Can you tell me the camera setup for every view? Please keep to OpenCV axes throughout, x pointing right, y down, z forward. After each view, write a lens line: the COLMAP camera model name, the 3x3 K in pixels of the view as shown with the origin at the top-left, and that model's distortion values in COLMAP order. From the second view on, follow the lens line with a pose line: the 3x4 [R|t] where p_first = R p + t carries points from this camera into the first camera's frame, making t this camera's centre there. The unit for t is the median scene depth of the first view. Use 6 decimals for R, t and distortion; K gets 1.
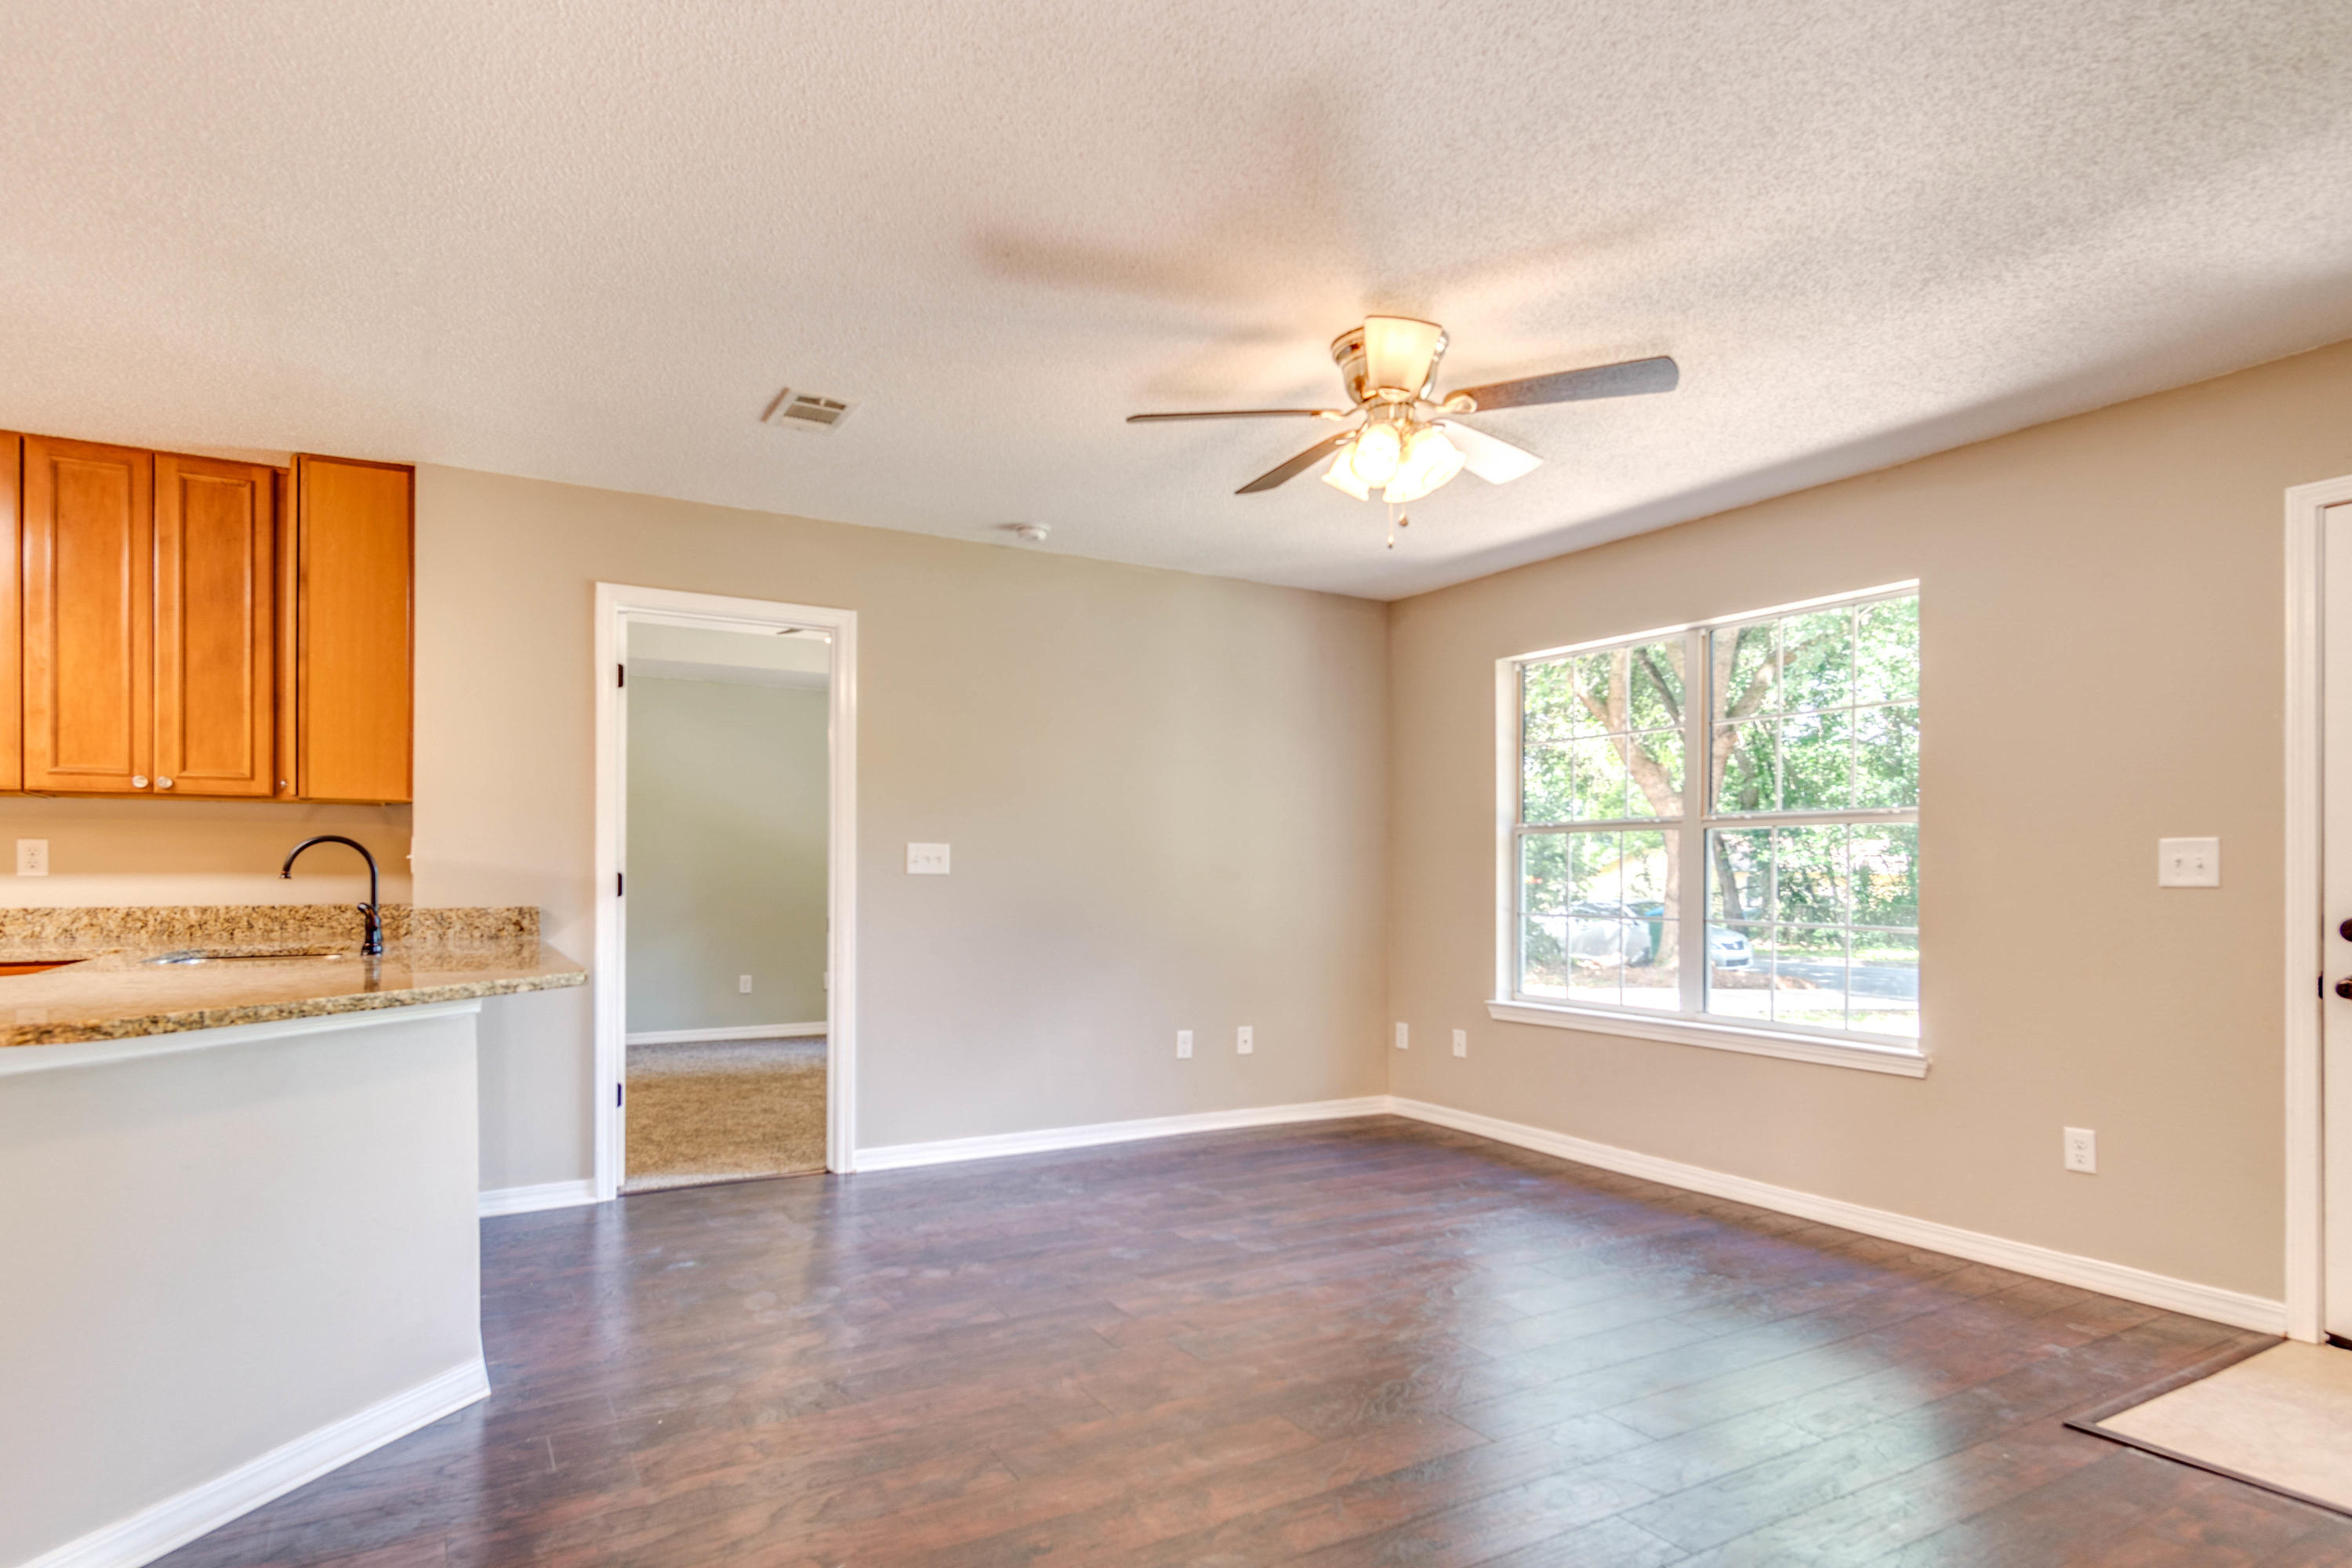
lens RADIAL K [[1269.7, 0, 1185.2], [0, 1269.7, 872.8], [0, 0, 1]] dist [0.000368, 0.005718]
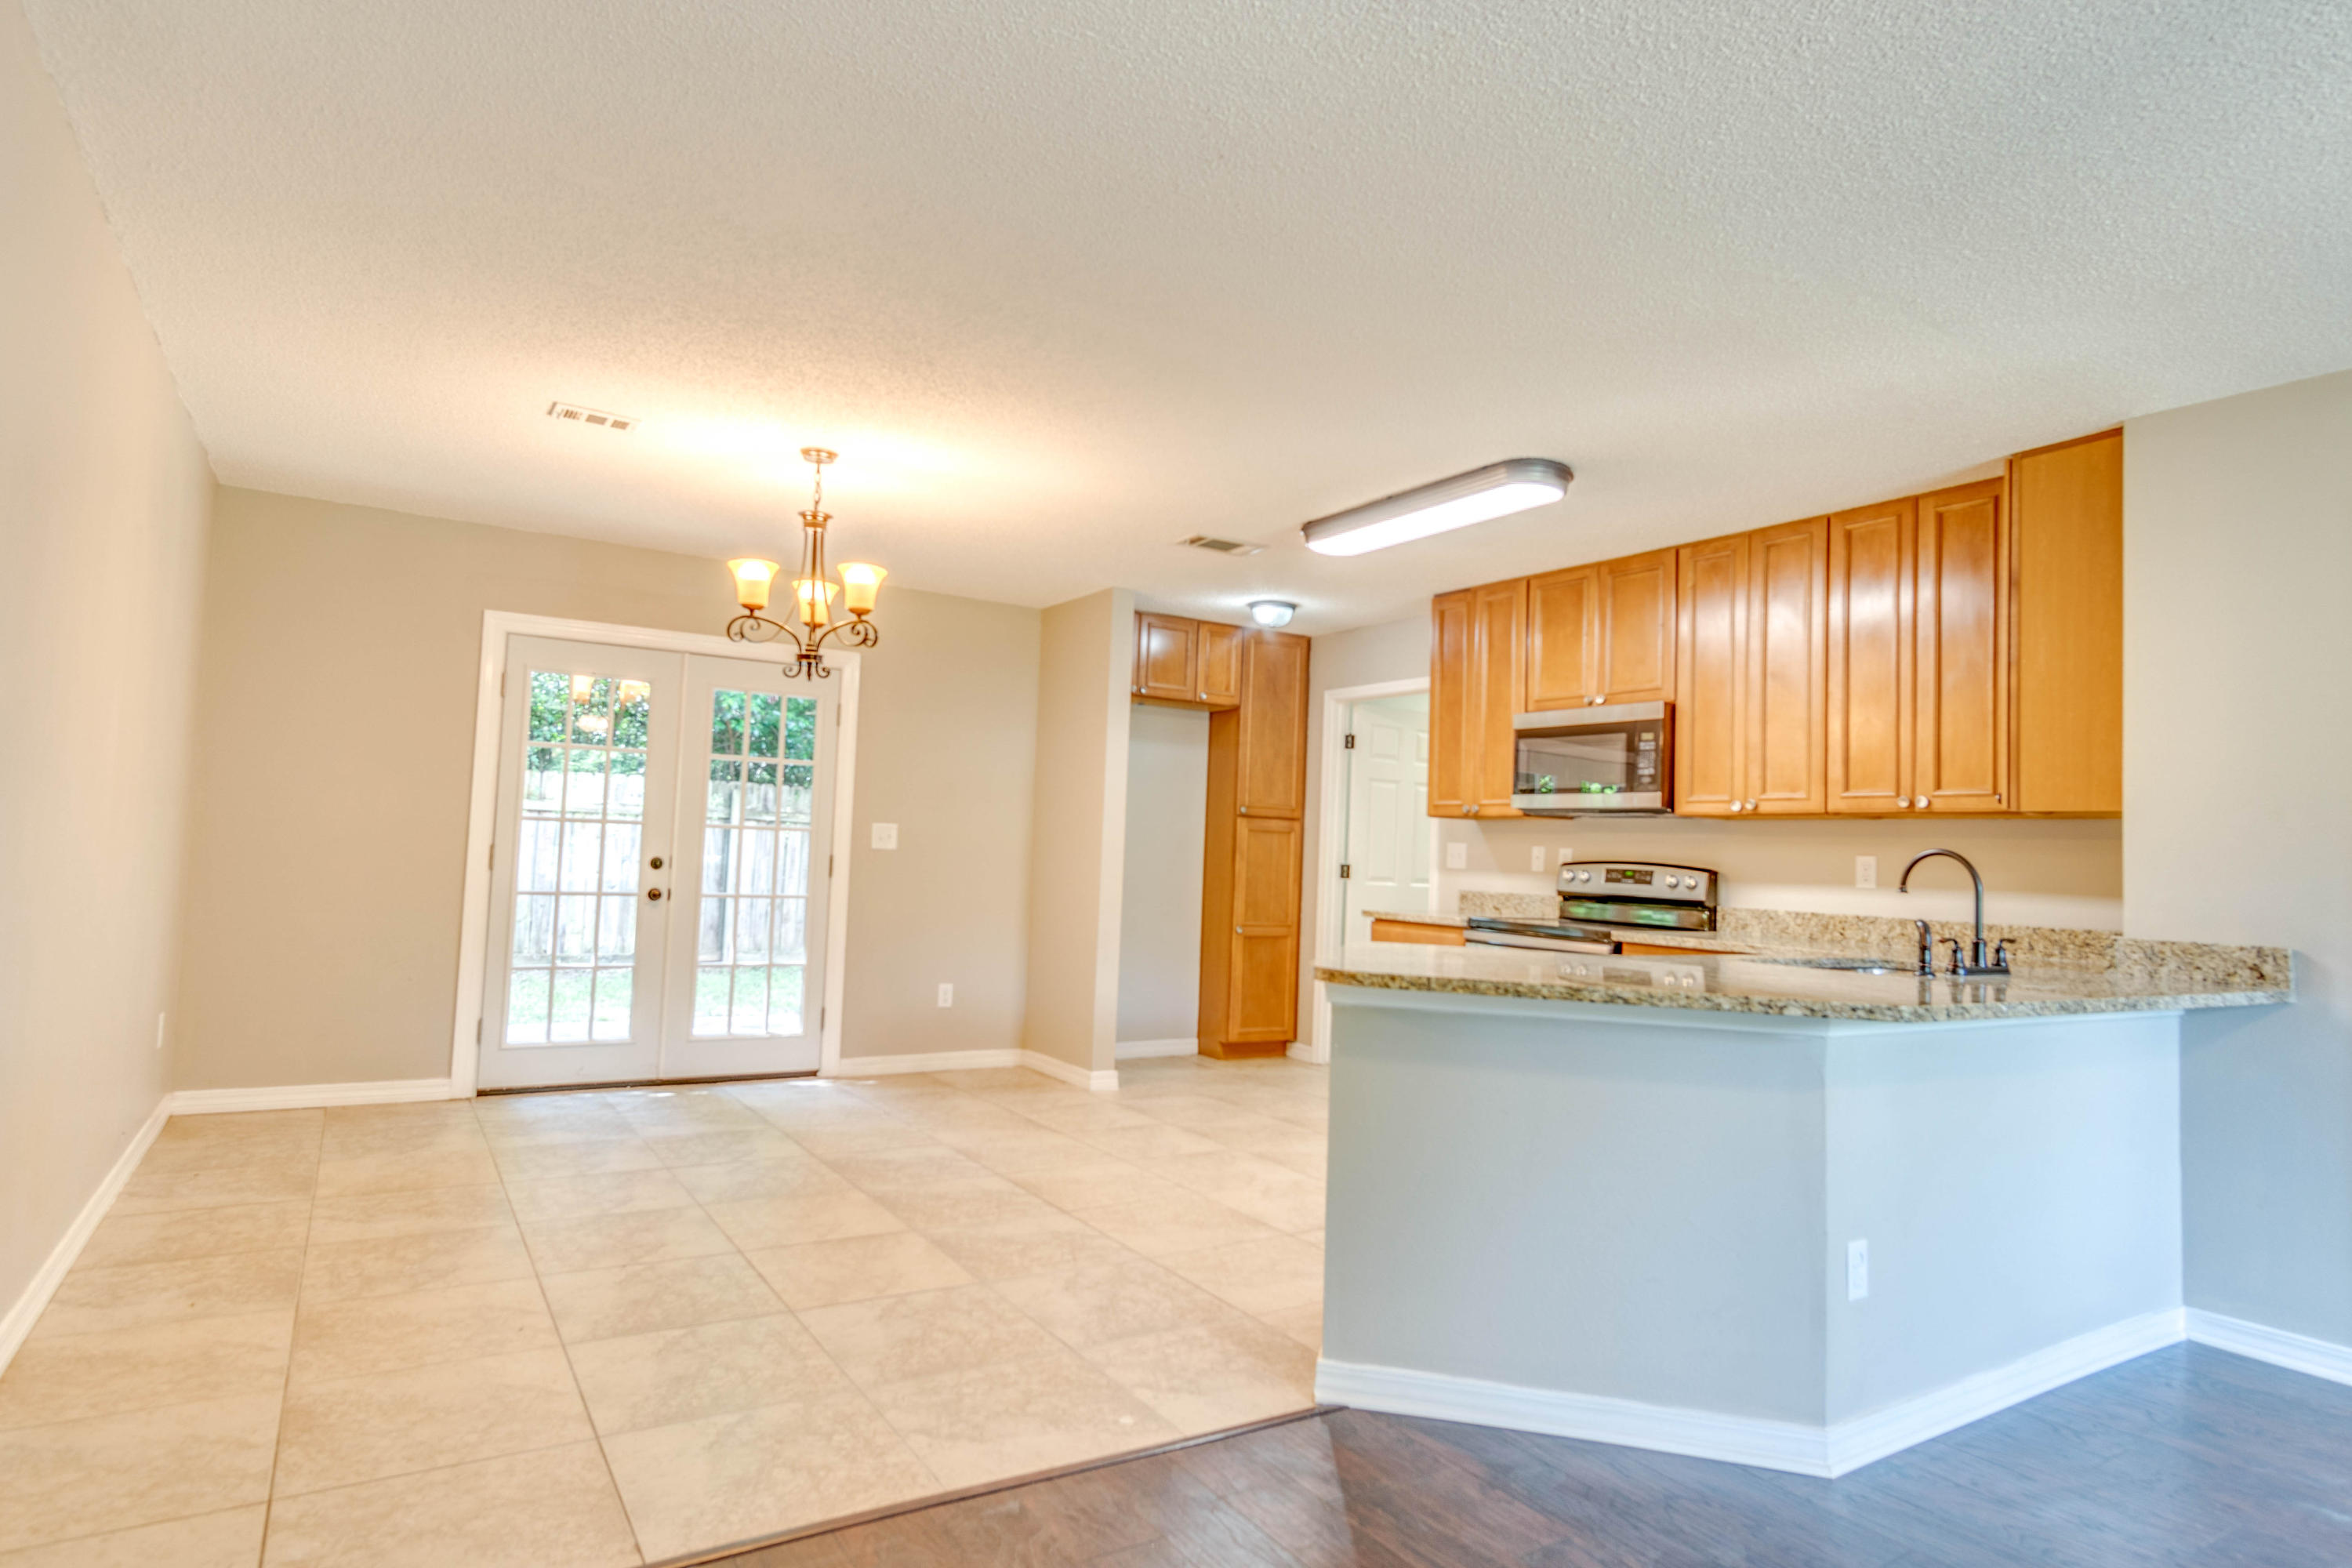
lens RADIAL K [[1269.7, 0, 1134.3], [0, 1269.7, 773.5], [0, 0, 1]] dist [0.000368, 0.005718]
pose [[0.005201, -0.065072, -0.997867, 0.243787], [-0.040112, 0.997064, -0.065229, 0.000603], [0.999182, 0.040366, 0.002576, 0.336763]]
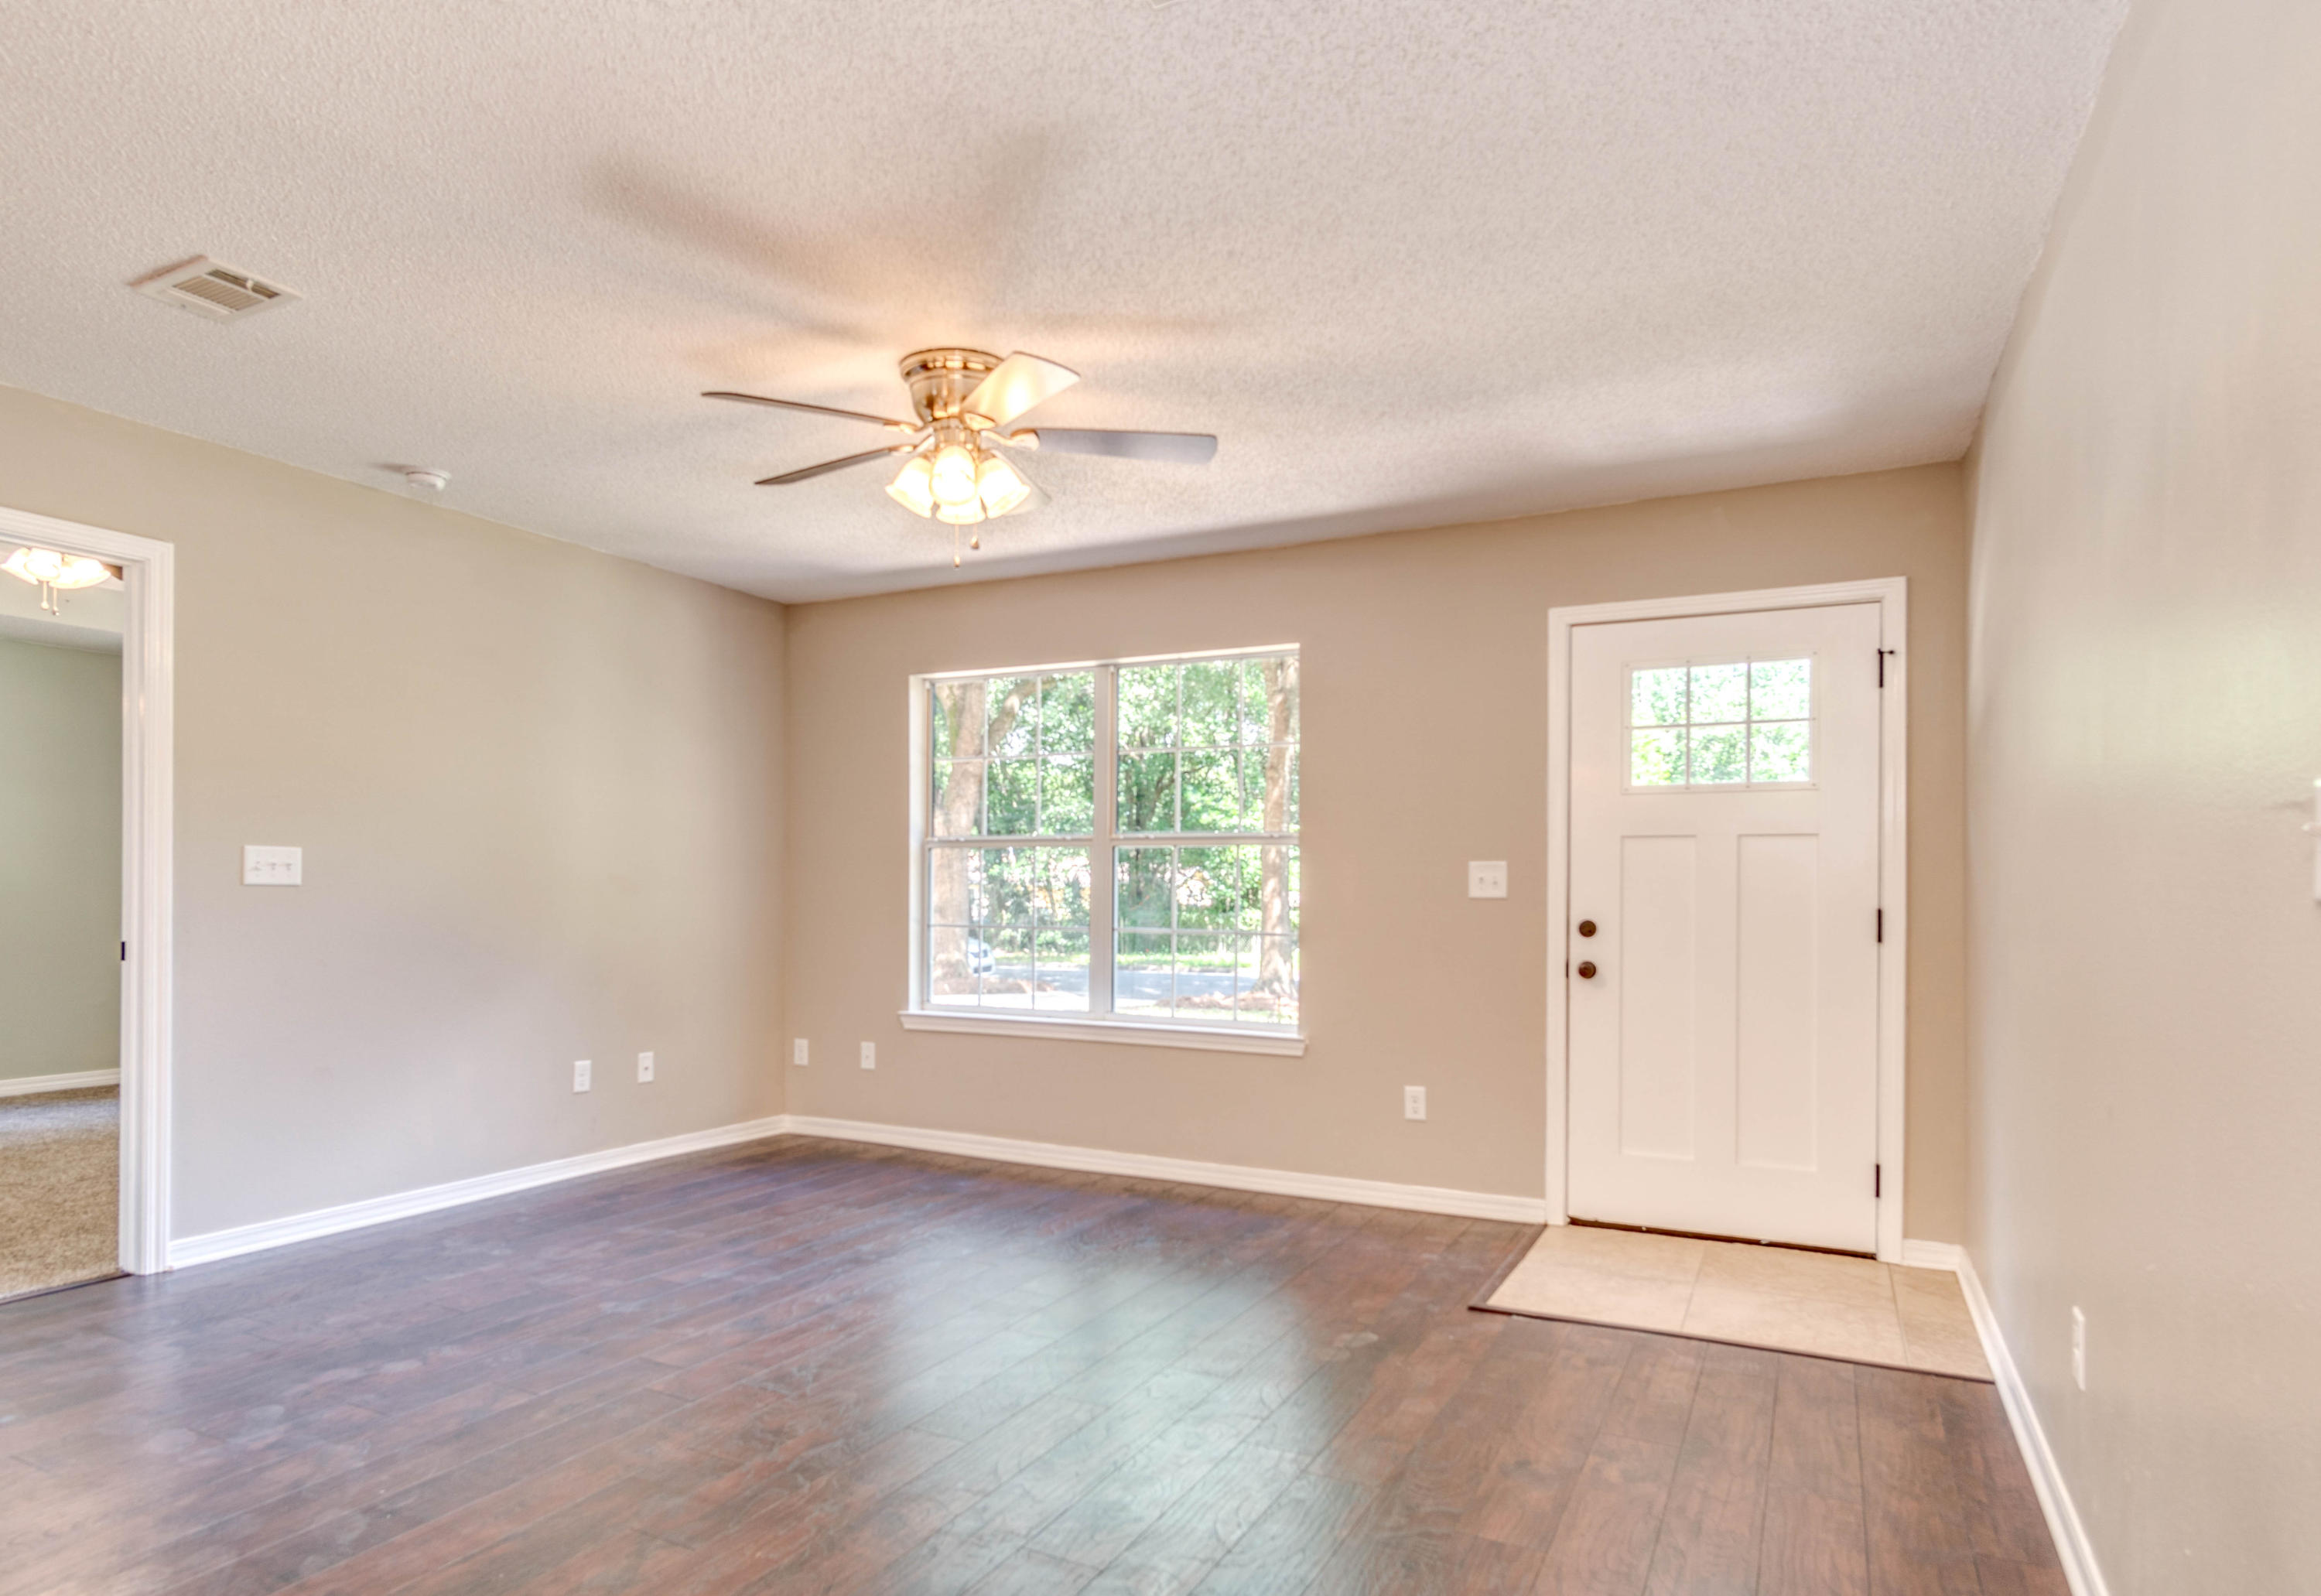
lens RADIAL K [[1310.4, 0, 1119.8], [0, 1310.4, 887.5], [0, 0, 1]] dist [-0.002431, 0.003719]
pose [[0.855232, 0.002849, 0.518238, -0.214286], [-0.004085, 0.999991, 0.001244, -0.000299], [-0.518229, -0.003181, 0.855236, 0.022651]]
